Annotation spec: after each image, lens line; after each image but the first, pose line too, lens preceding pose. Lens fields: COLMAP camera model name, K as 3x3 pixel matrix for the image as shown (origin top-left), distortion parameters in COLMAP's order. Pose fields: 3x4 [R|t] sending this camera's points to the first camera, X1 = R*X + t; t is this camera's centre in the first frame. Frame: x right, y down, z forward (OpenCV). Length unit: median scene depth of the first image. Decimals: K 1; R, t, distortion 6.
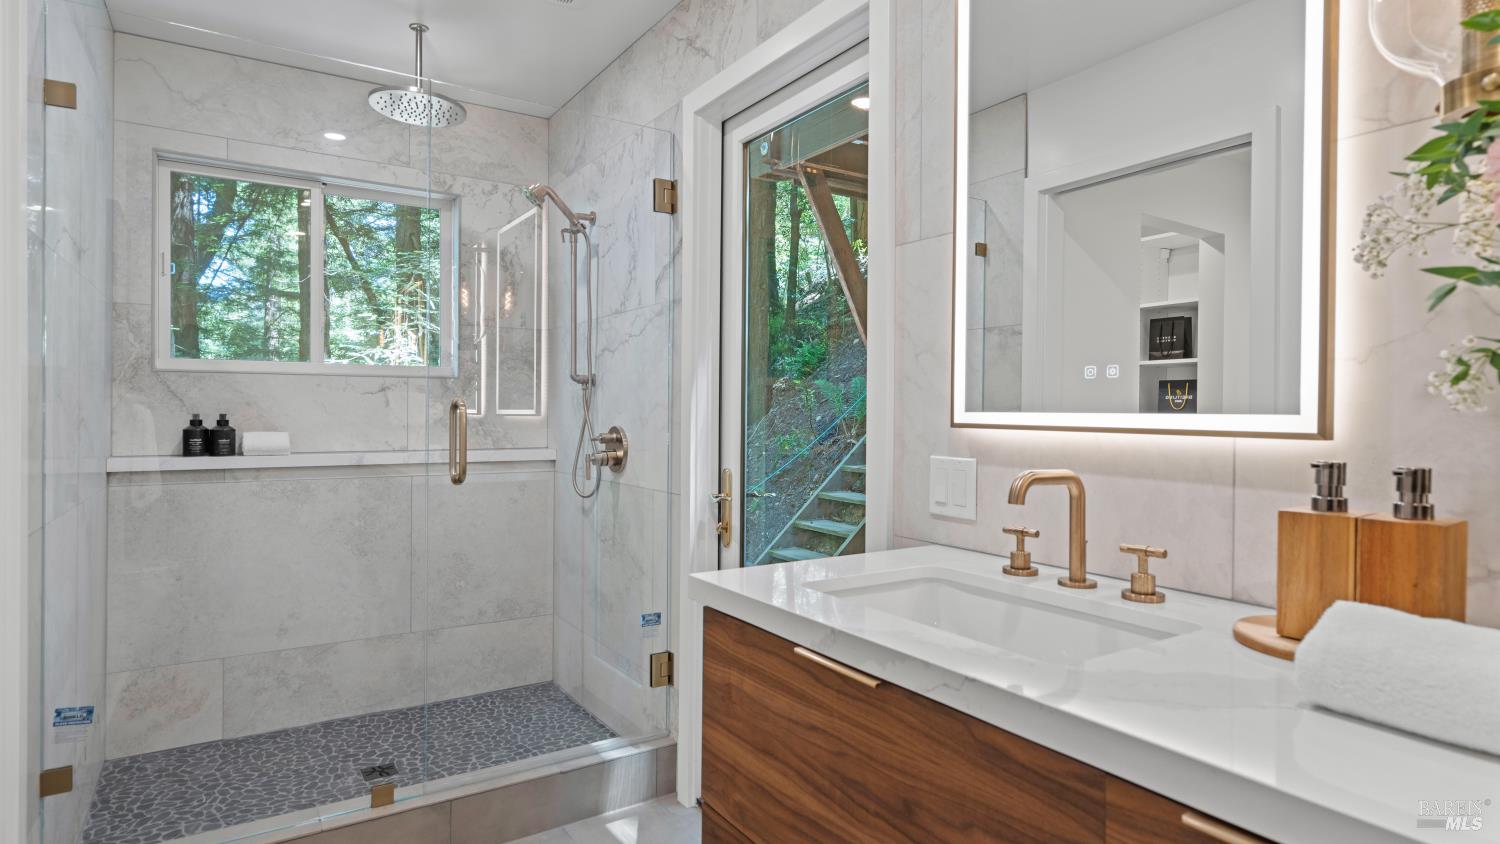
lens RADIAL K [[808.8, 0, 743.7], [0, 808.8, 415.3], [0, 0, 1]] dist [-0.002577, 0.000271]
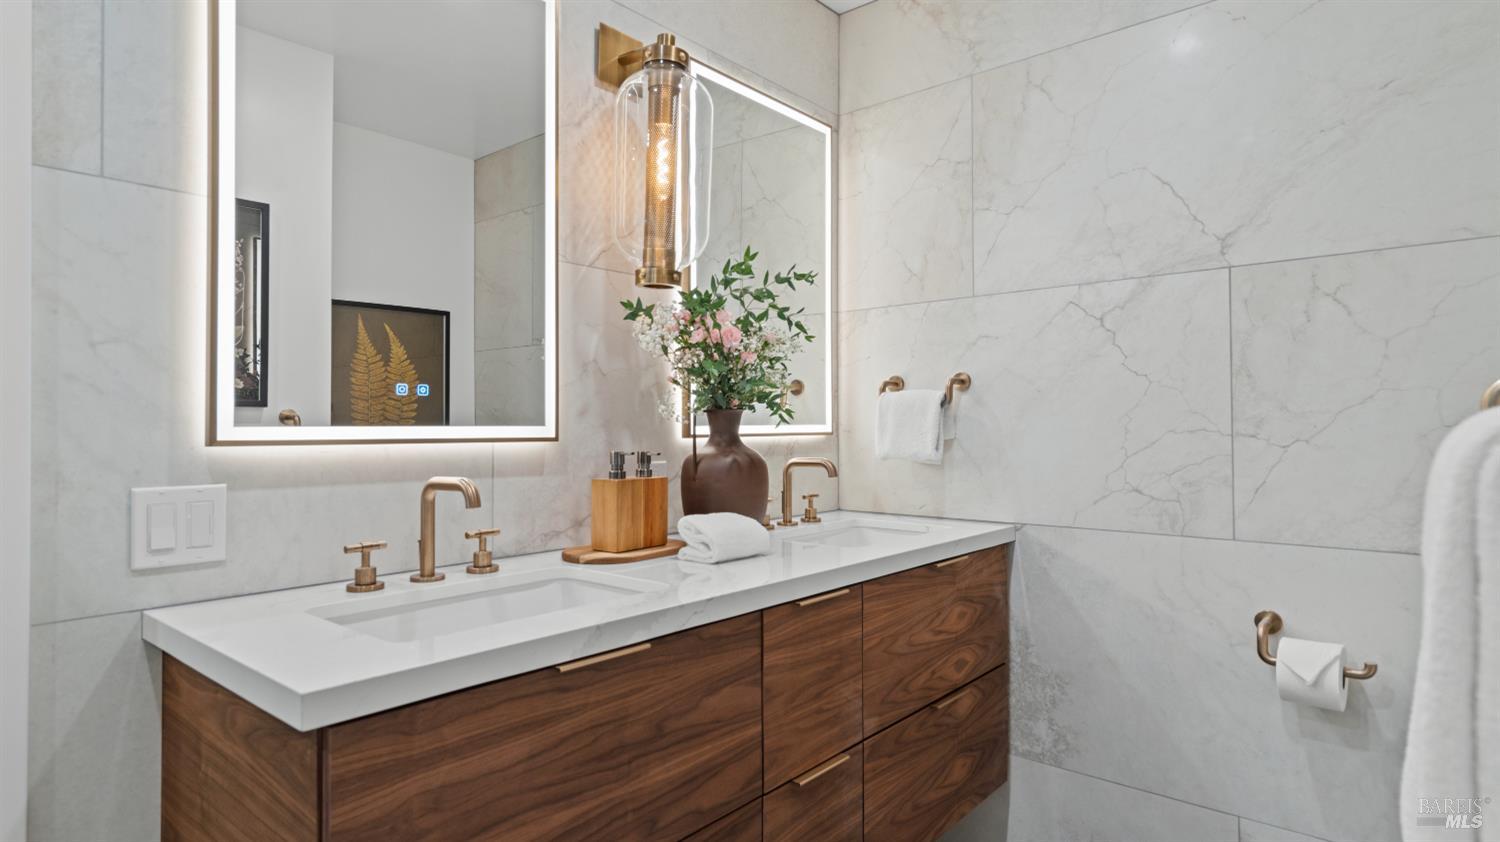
lens RADIAL K [[808.8, 0, 747.9], [0, 808.8, 421.3], [0, 0, 1]] dist [-0.002577, 0.000271]
pose [[-0.288904, -0.004804, 0.957346, -0.776667], [0.003652, 0.999975, 0.006120, -0.014932], [-0.957351, 0.005264, -0.288879, 0.876809]]
